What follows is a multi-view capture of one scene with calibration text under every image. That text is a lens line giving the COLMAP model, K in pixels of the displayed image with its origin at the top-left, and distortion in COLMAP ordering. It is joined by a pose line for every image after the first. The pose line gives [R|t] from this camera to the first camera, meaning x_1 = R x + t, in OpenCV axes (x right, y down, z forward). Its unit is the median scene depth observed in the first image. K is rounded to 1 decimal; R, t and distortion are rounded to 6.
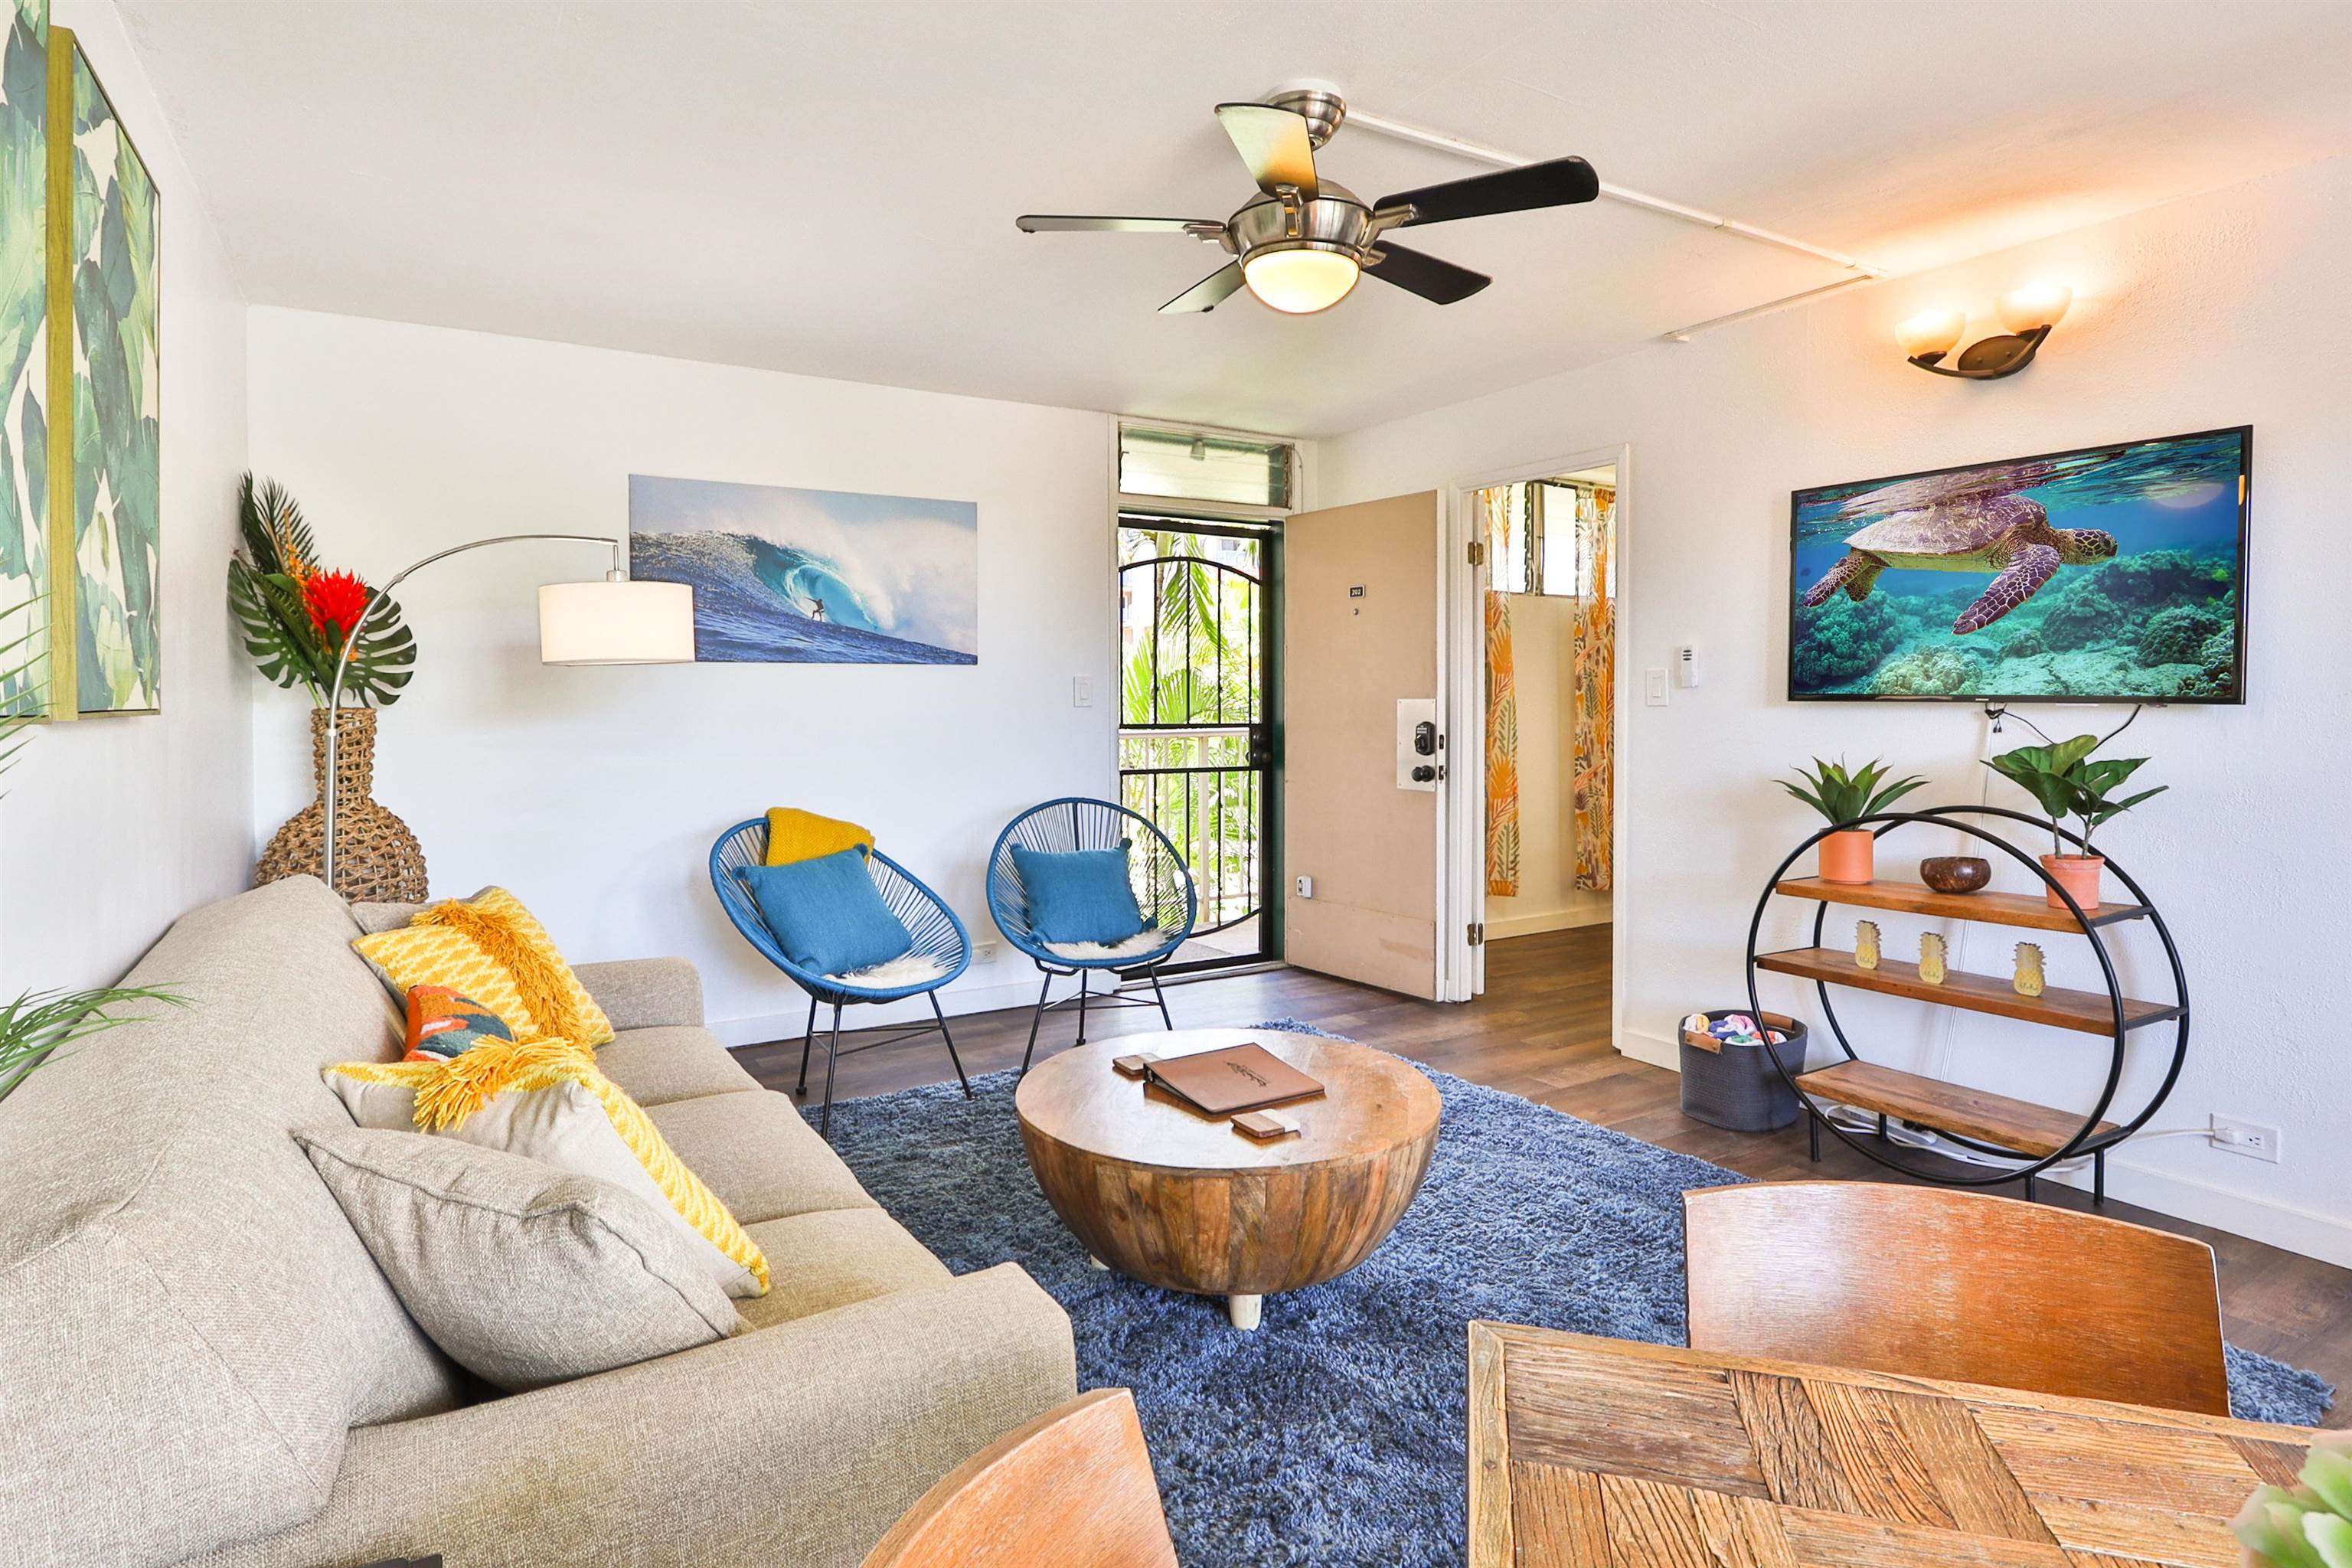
lens RADIAL K [[1251.2, 0, 1133.7], [0, 1251.2, 709.4], [0, 0, 1]] dist [-0.014913, 0.001992]
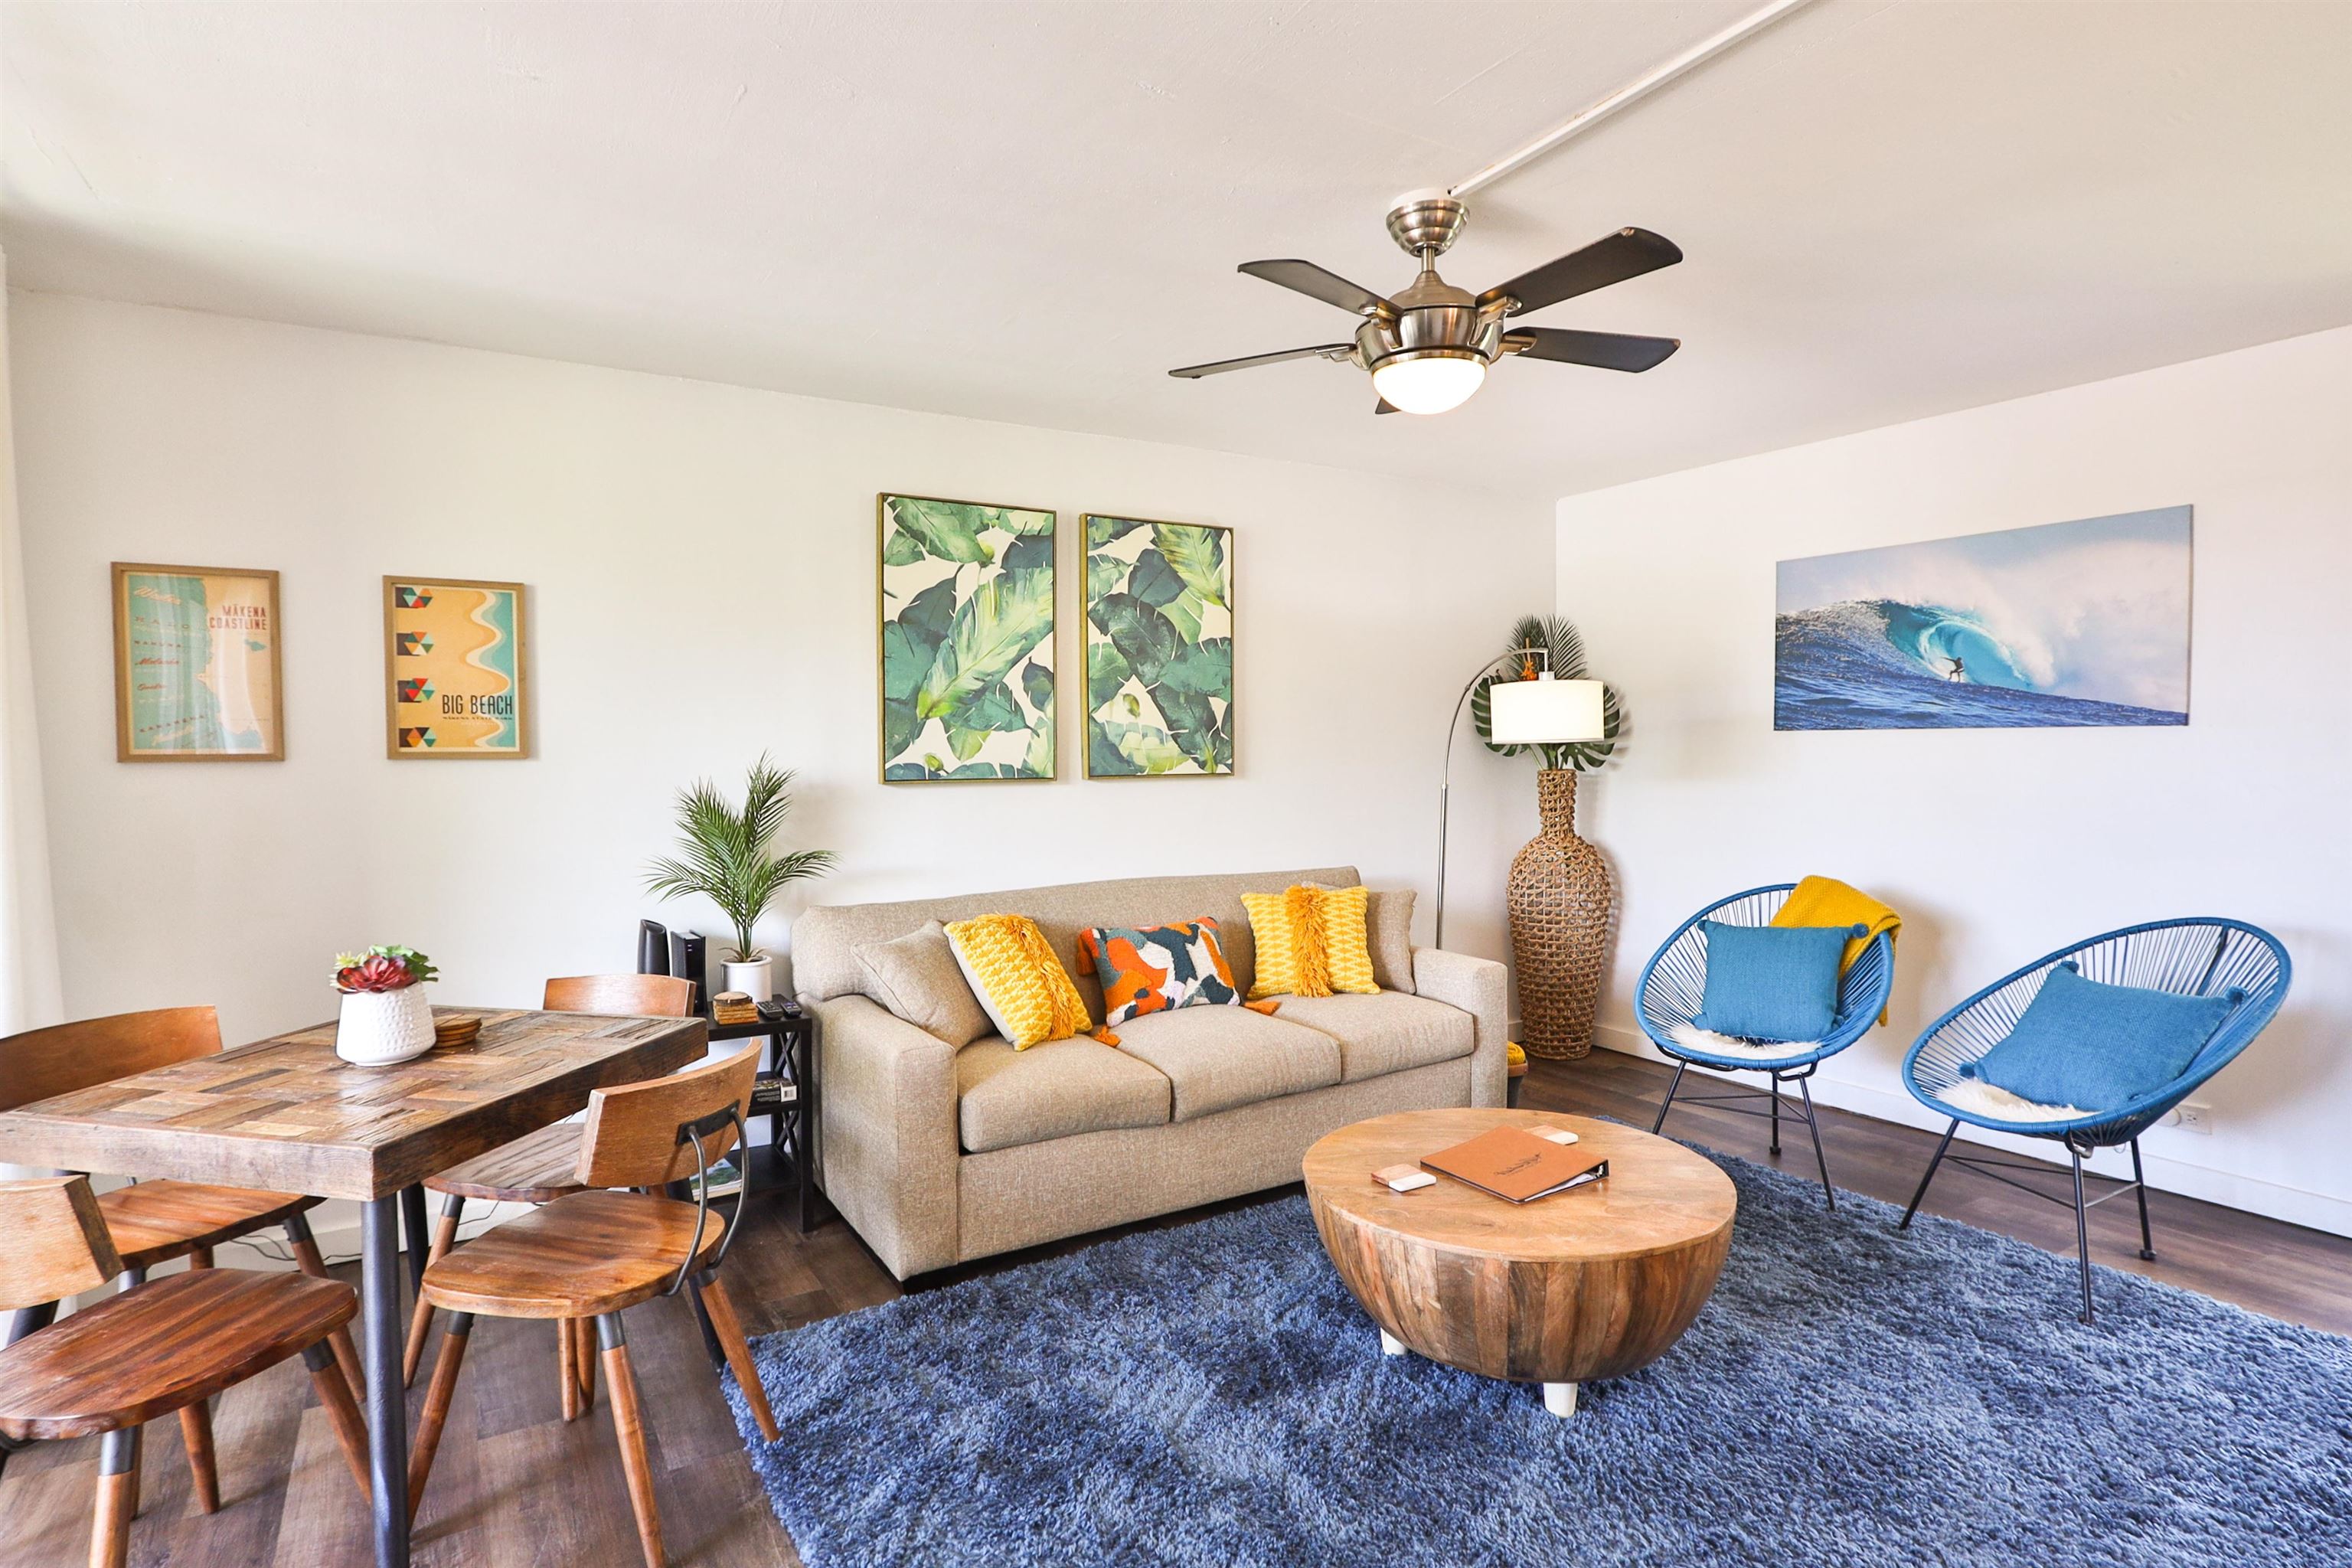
lens RADIAL K [[1208.2, 0, 1146.2], [0, 1208.2, 783.3], [0, 0, 1]] dist [-0.019490, 0.006759]
pose [[-0.004699, 0.036045, -0.999339, 0.763270], [-0.002787, 0.999346, 0.036058, -0.033147], [0.999985, 0.002954, -0.004596, 0.512342]]
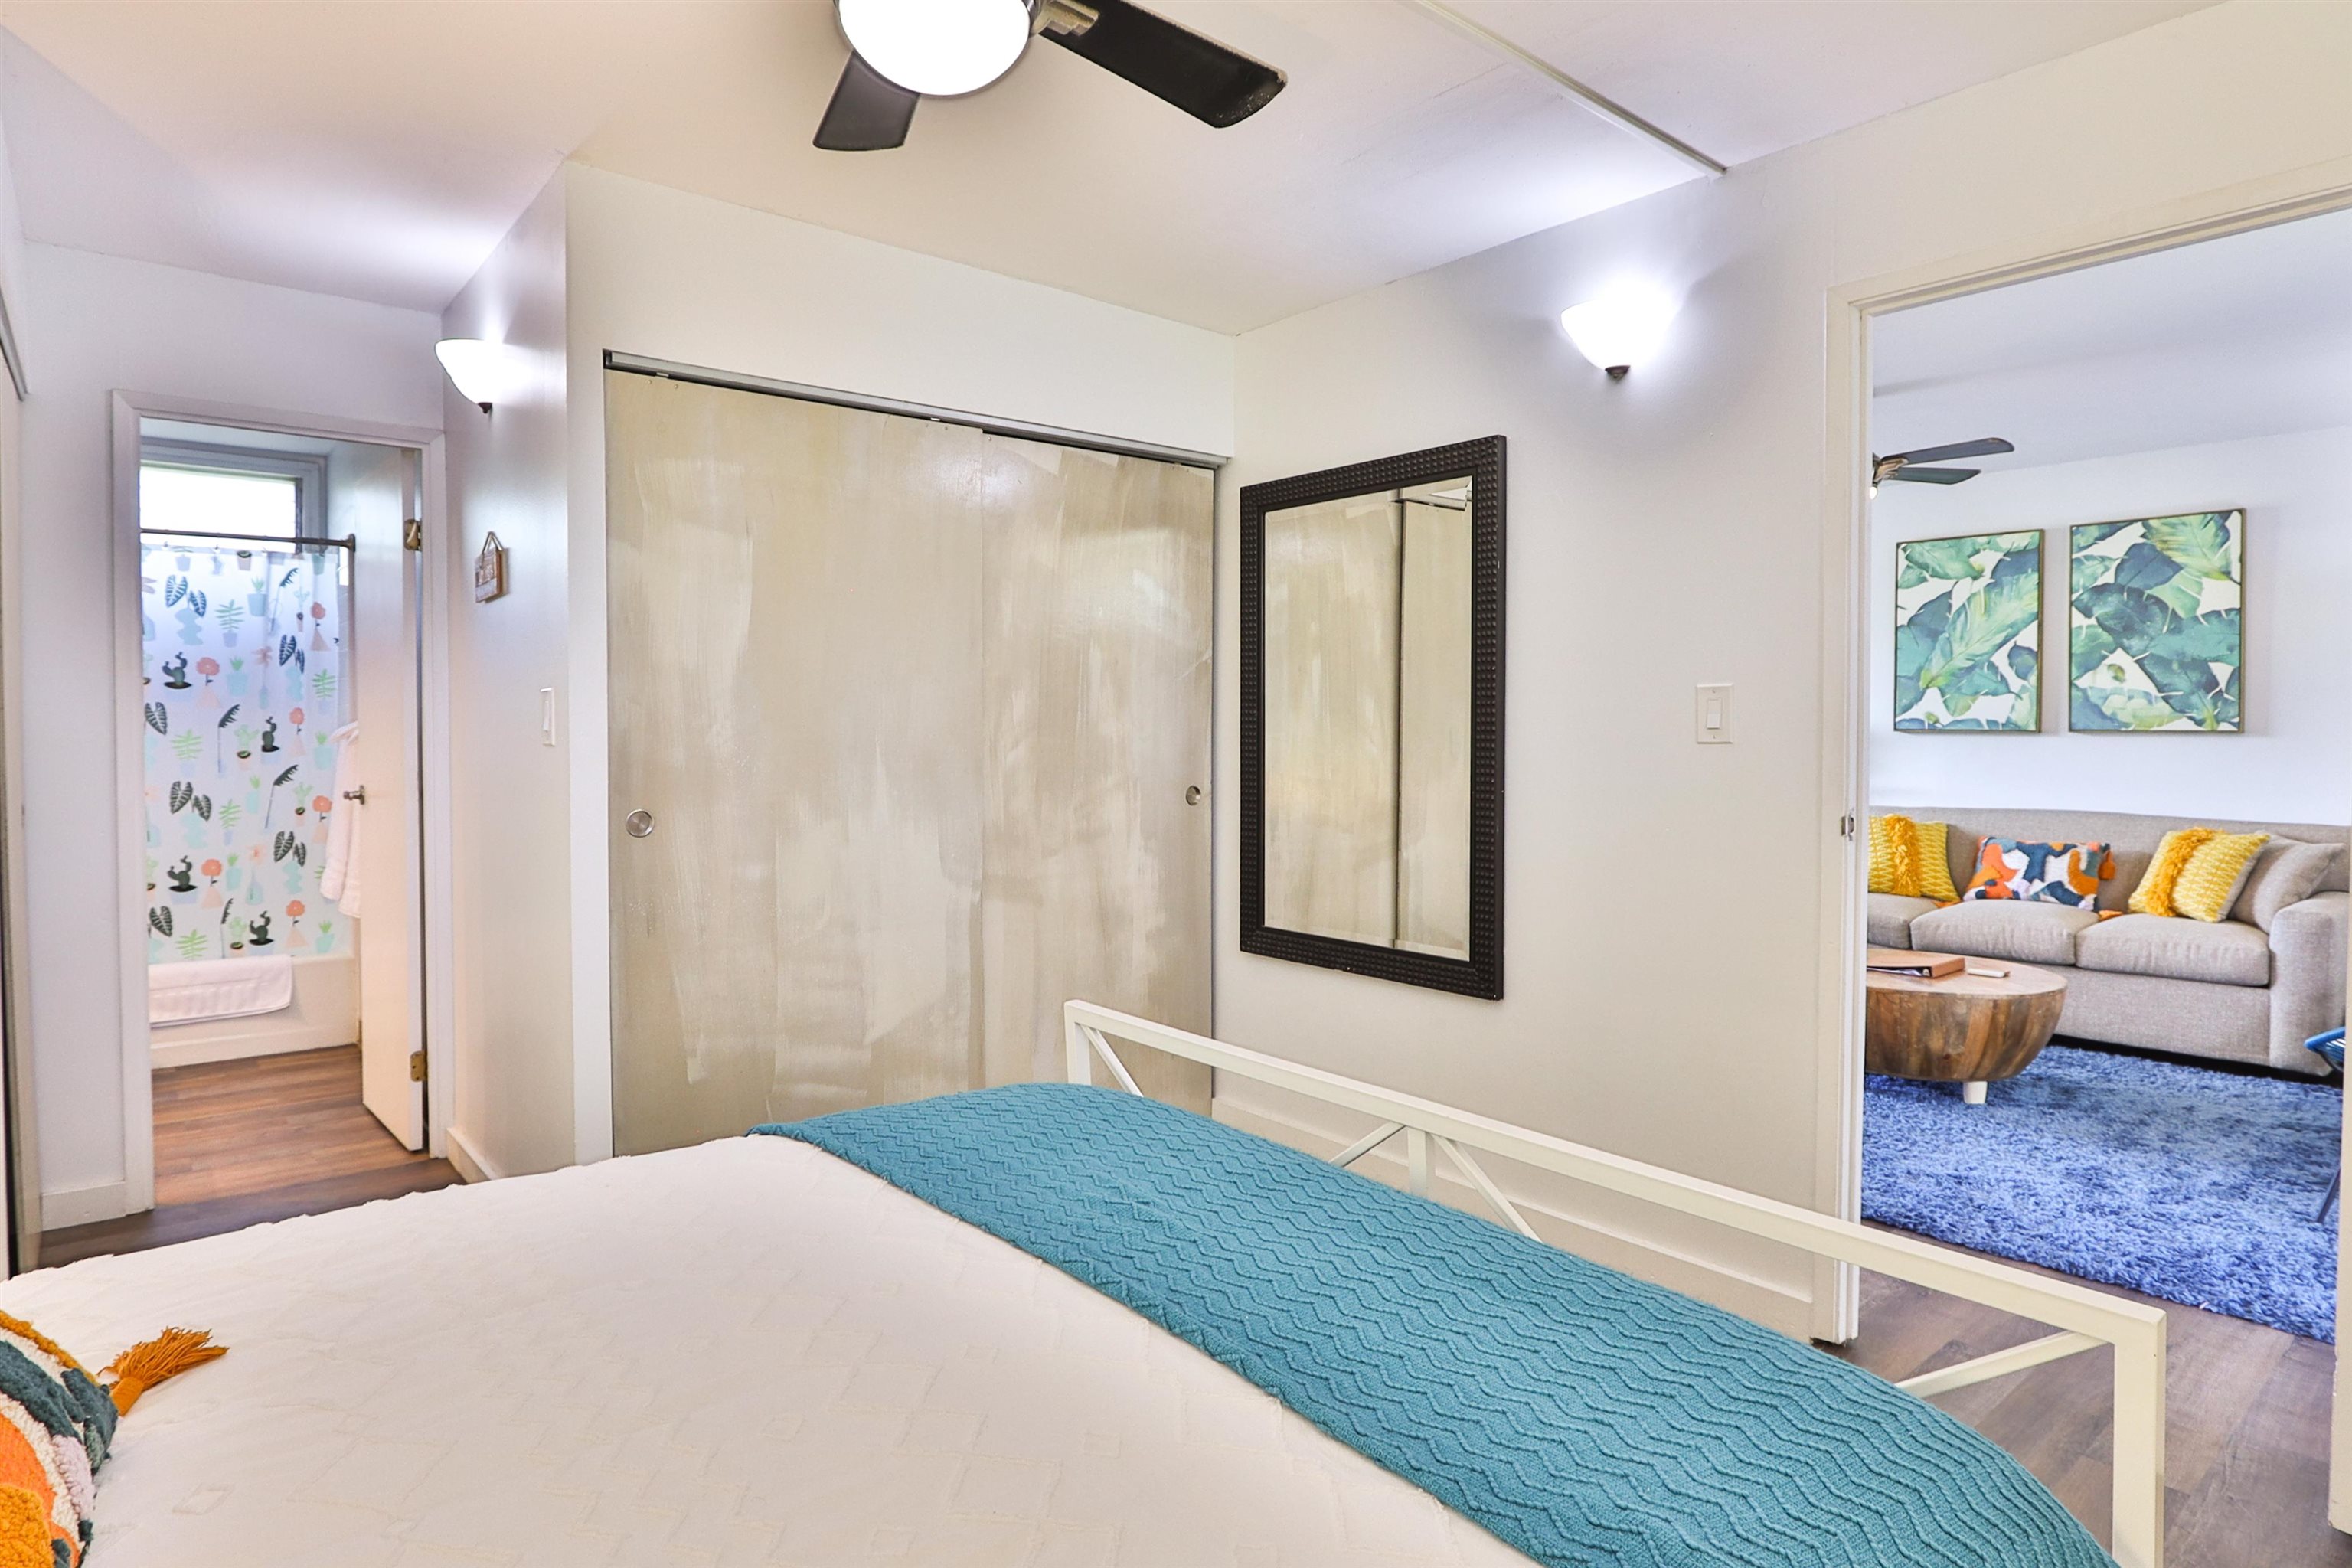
lens RADIAL K [[1273.8, 0, 1180.8], [0, 1273.8, 752.7], [0, 0, 1]] dist [-0.013429, 0.000343]
pose [[-0.986169, 0.006840, -0.165602, 0.934836], [0.001469, 0.999470, 0.032533, -0.022604], [0.165736, 0.031840, -0.985656, 1.786303]]
